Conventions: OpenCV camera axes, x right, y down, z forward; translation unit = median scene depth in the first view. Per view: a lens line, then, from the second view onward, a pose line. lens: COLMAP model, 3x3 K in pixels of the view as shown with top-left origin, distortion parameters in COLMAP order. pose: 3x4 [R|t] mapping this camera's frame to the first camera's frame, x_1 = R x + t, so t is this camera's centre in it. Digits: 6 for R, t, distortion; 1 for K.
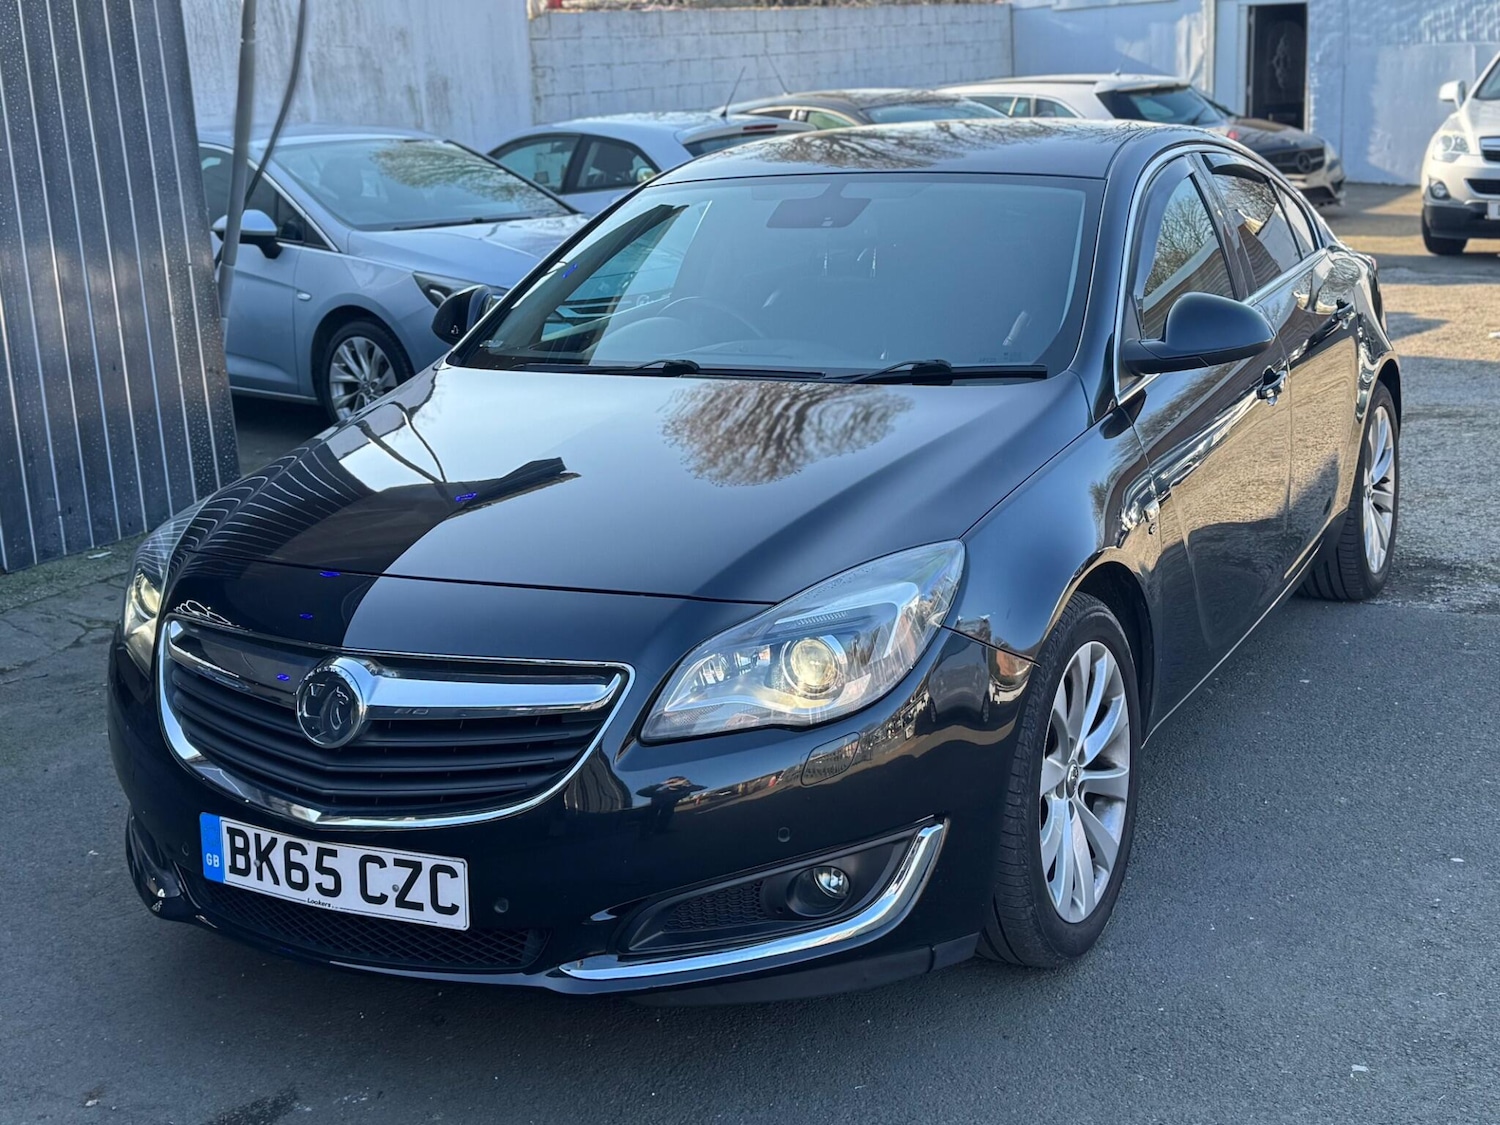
lens RADIAL K [[2065.2, 0, 749.7], [0, 2065.2, 469.0], [0, 0, 1]] dist [0.221527, -0.578427]
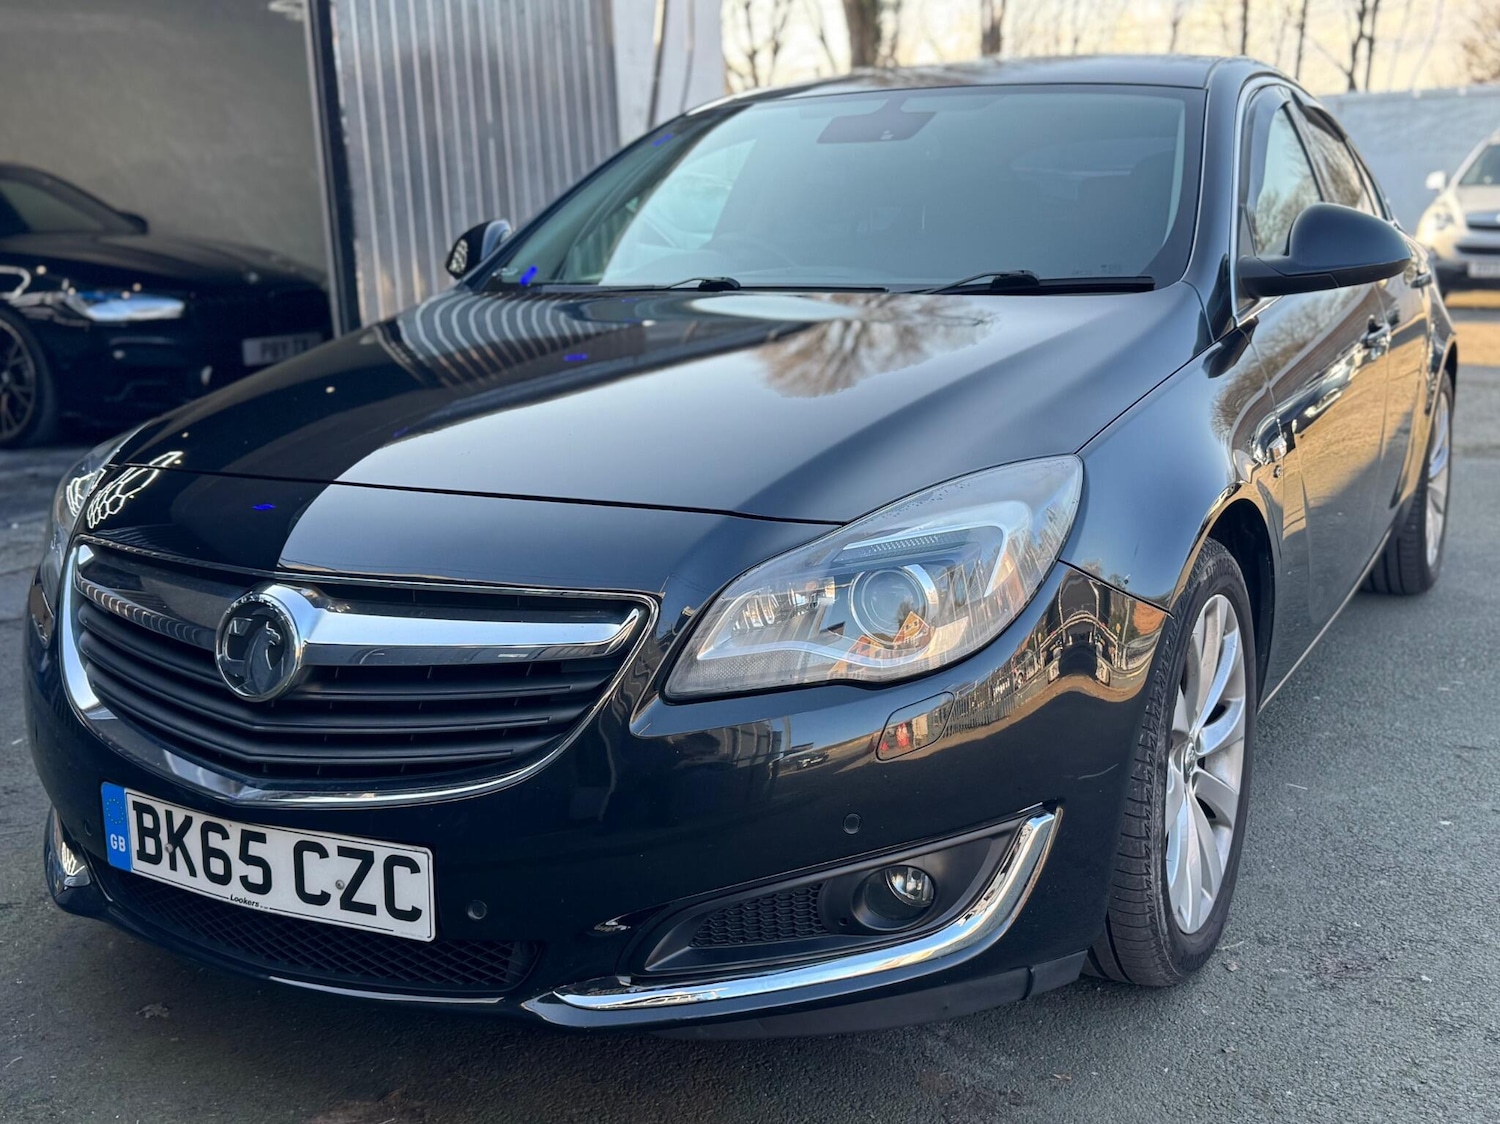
lens RADIAL K [[1699.9, 0, 766.2], [0, 1699.9, 581.6], [0, 0, 1]] dist [0.200266, -0.498944]
pose [[0.999852, 0.017012, 0.002465, -0.017195], [-0.017087, 0.999267, 0.034256, 0.064637], [-0.001880, -0.034293, 0.999410, 0.368741]]
